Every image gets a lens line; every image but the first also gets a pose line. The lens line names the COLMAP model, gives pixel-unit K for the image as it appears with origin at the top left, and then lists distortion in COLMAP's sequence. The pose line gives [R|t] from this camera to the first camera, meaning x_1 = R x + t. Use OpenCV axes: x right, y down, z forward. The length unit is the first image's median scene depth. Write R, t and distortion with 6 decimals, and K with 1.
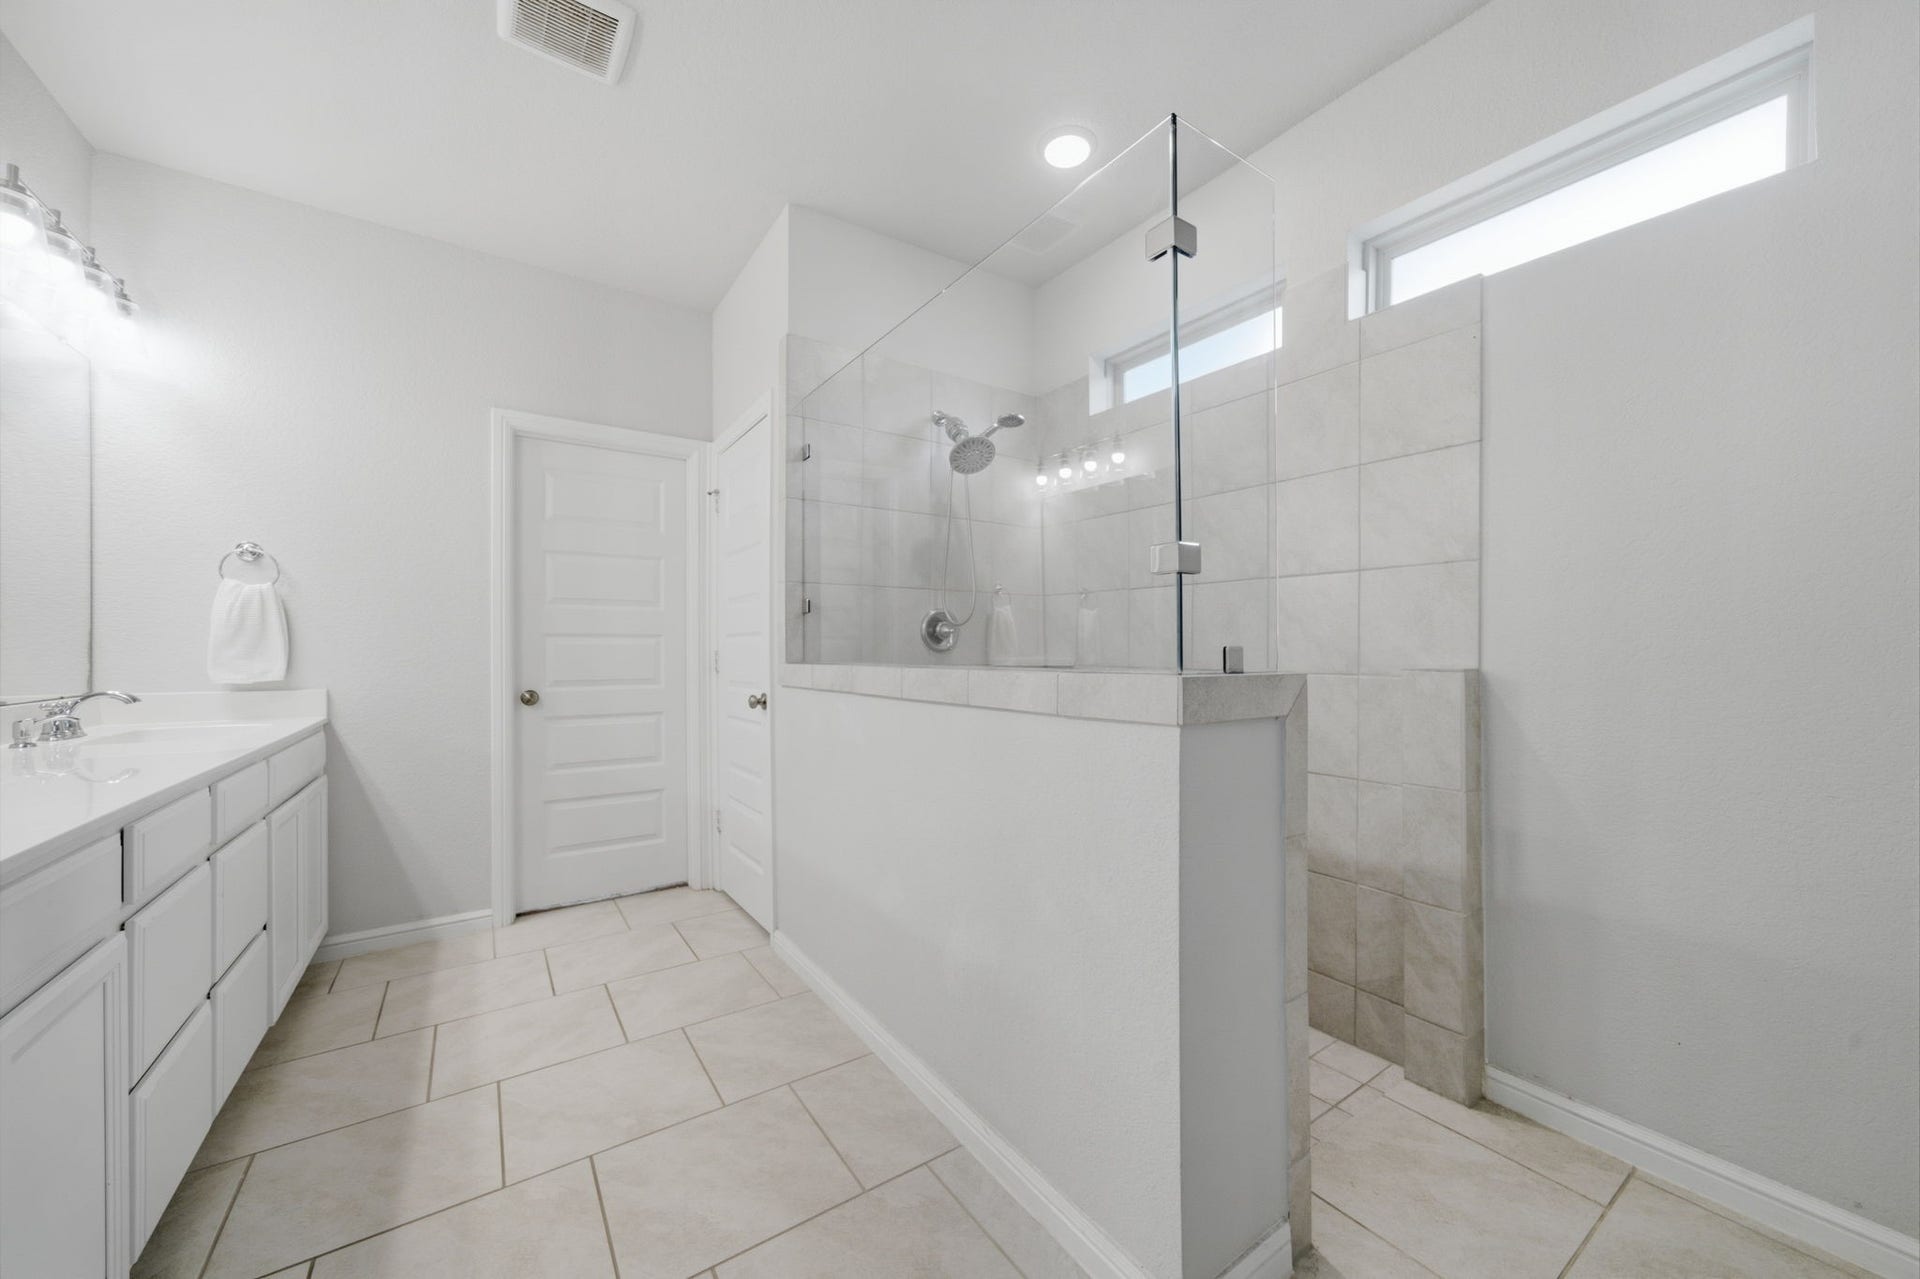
lens RADIAL K [[716.5, 0, 983.0], [0, 716.5, 648.6], [0, 0, 1]] dist [-0.000383, 0.000114]
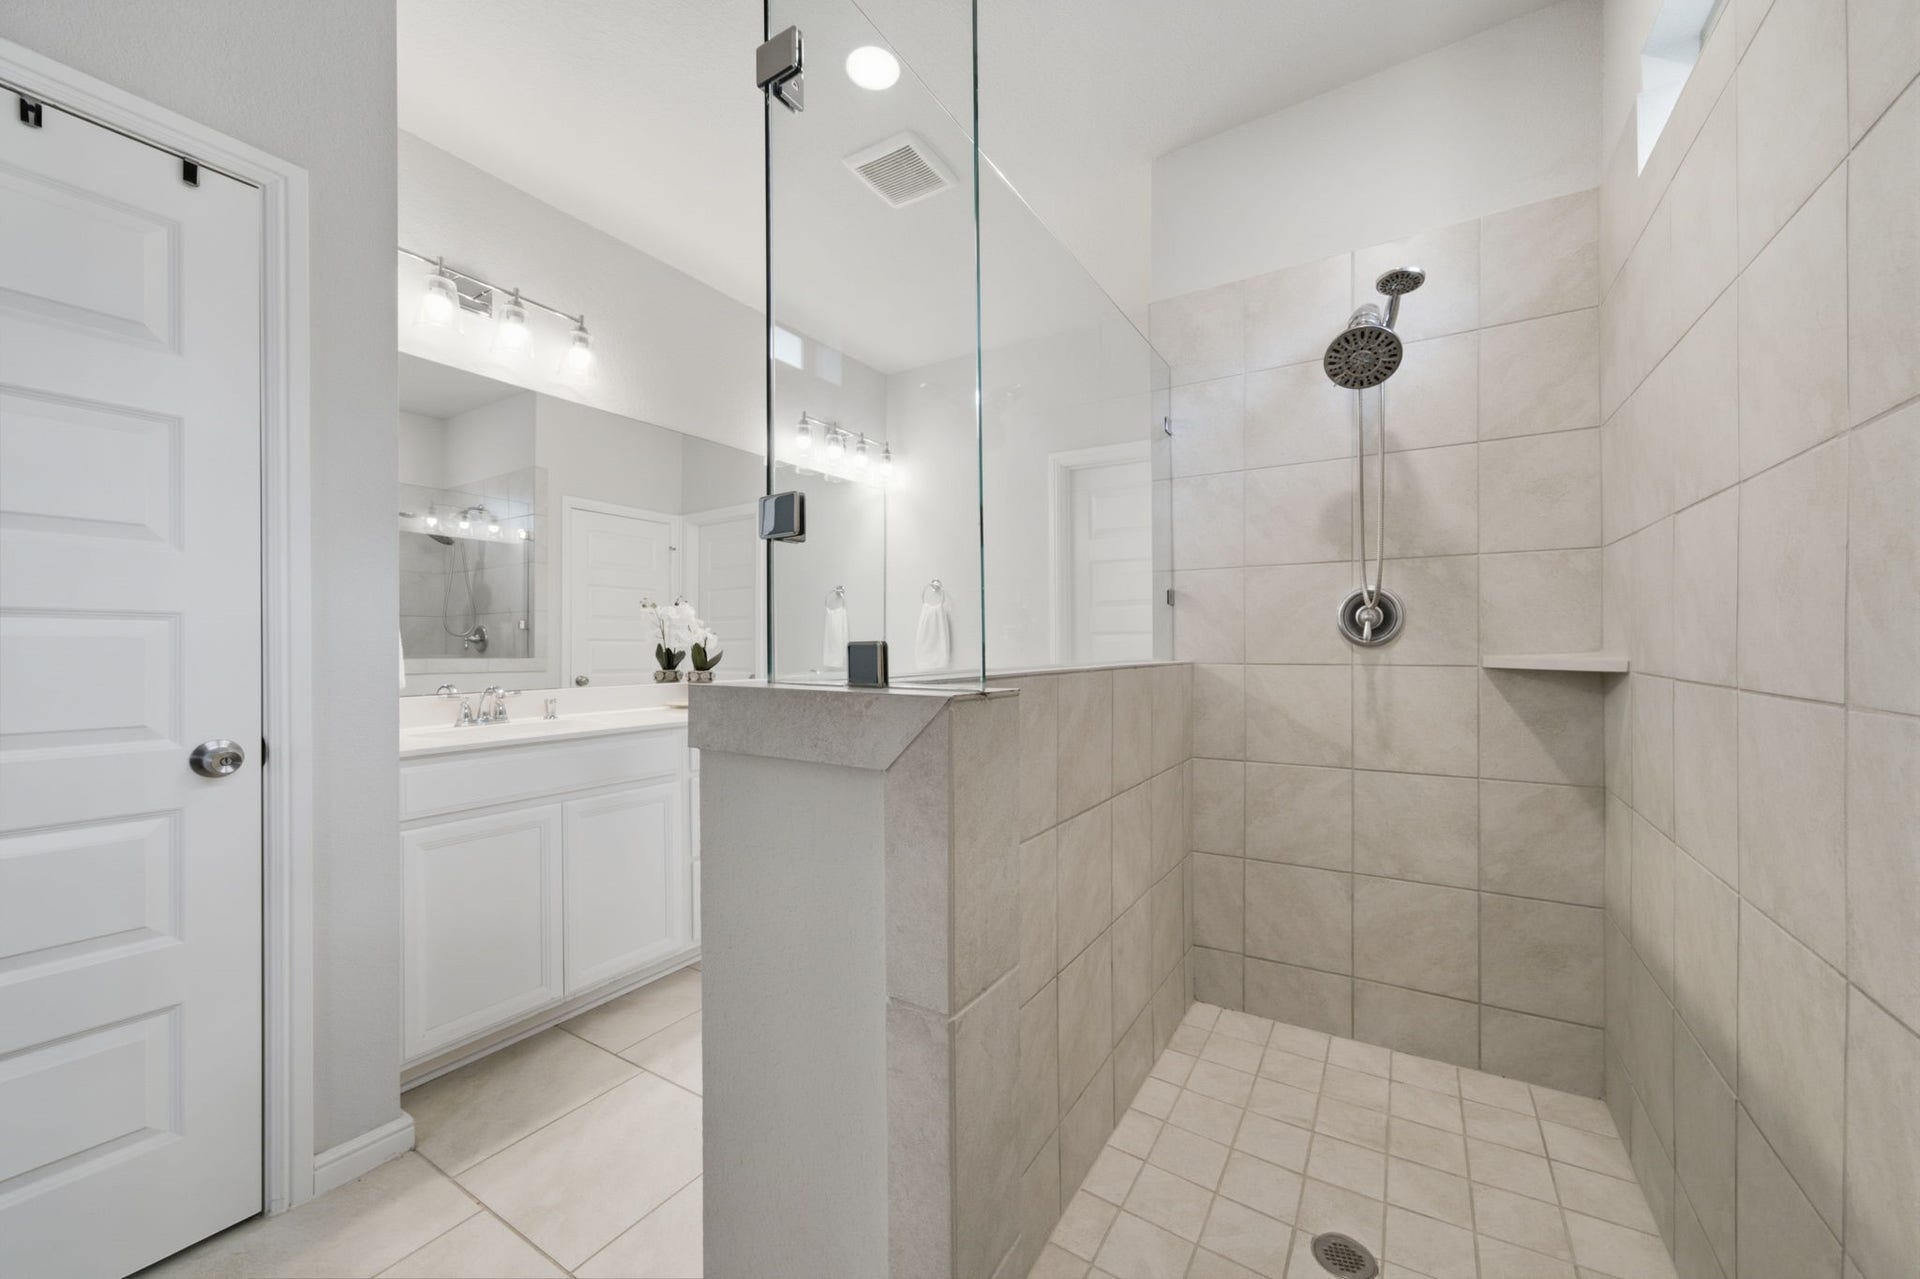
lens RADIAL K [[716.5, 0, 983.0], [0, 716.5, 648.6], [0, 0, 1]] dist [-0.000383, 0.000114]
pose [[0.401171, 0.002795, -0.915999, 0.510675], [0.008156, 0.999945, 0.006623, -0.002125], [0.915967, -0.010128, 0.401126, 0.444557]]
